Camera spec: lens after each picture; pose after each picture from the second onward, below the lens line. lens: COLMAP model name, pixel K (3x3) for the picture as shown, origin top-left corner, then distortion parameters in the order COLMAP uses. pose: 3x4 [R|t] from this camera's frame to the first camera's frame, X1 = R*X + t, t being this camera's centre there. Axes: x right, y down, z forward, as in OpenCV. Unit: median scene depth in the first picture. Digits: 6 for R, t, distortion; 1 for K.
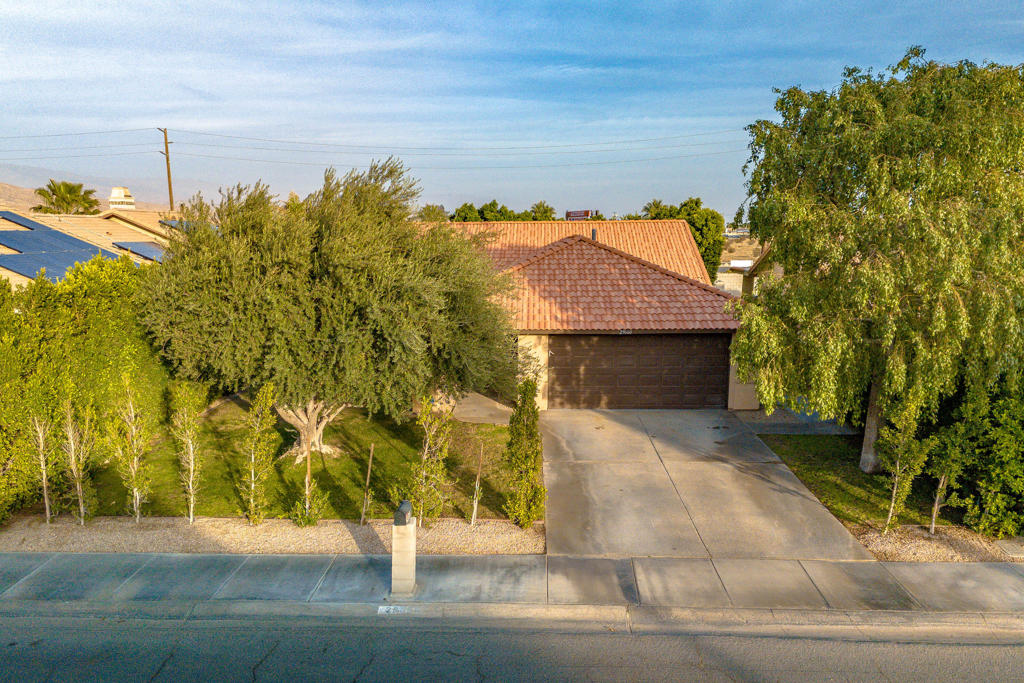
lens RADIAL K [[810.9, 0, 492.1], [0, 810.9, 342.0], [0, 0, 1]] dist [0.046413, -0.007025]
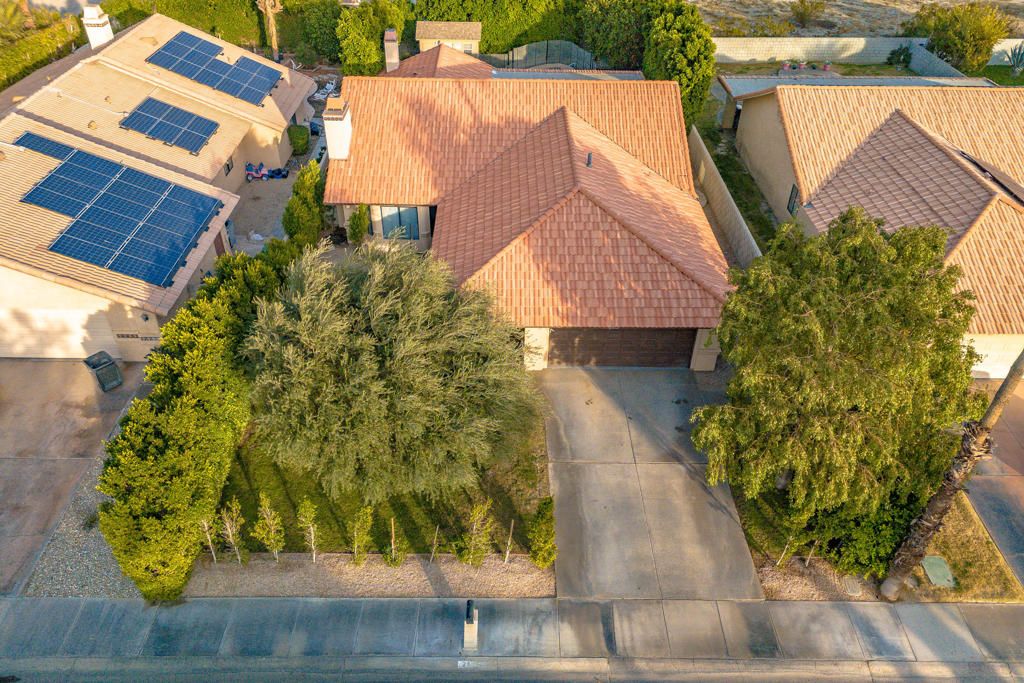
lens RADIAL K [[810.9, 0, 492.1], [0, 810.9, 342.0], [0, 0, 1]] dist [0.046413, -0.007025]
pose [[0.999132, -0.021595, 0.035609, -0.090115], [0.002340, 0.882817, 0.469712, -0.800367], [-0.041580, -0.469221, 0.882101, -0.119775]]
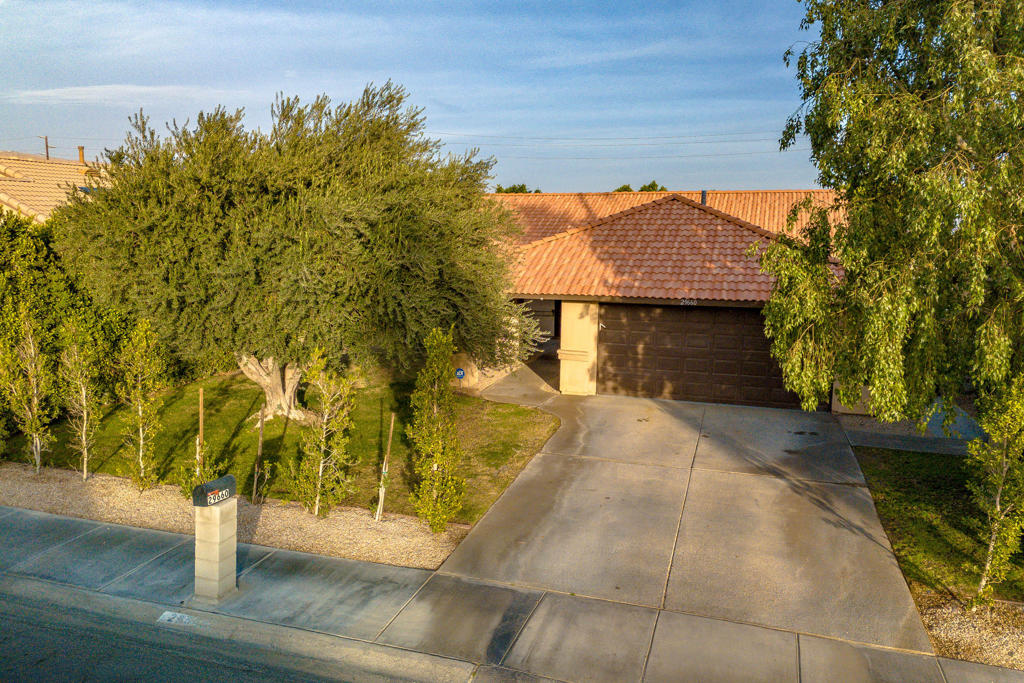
lens RADIAL K [[791.1, 0, 483.6], [0, 791.1, 312.2], [0, 0, 1]] dist [0.036851, -0.015134]
pose [[0.960017, 0.046364, -0.276075, 0.261846], [-0.056032, 0.998058, -0.027231, 0.041775], [0.274276, 0.041611, 0.960750, 0.285664]]
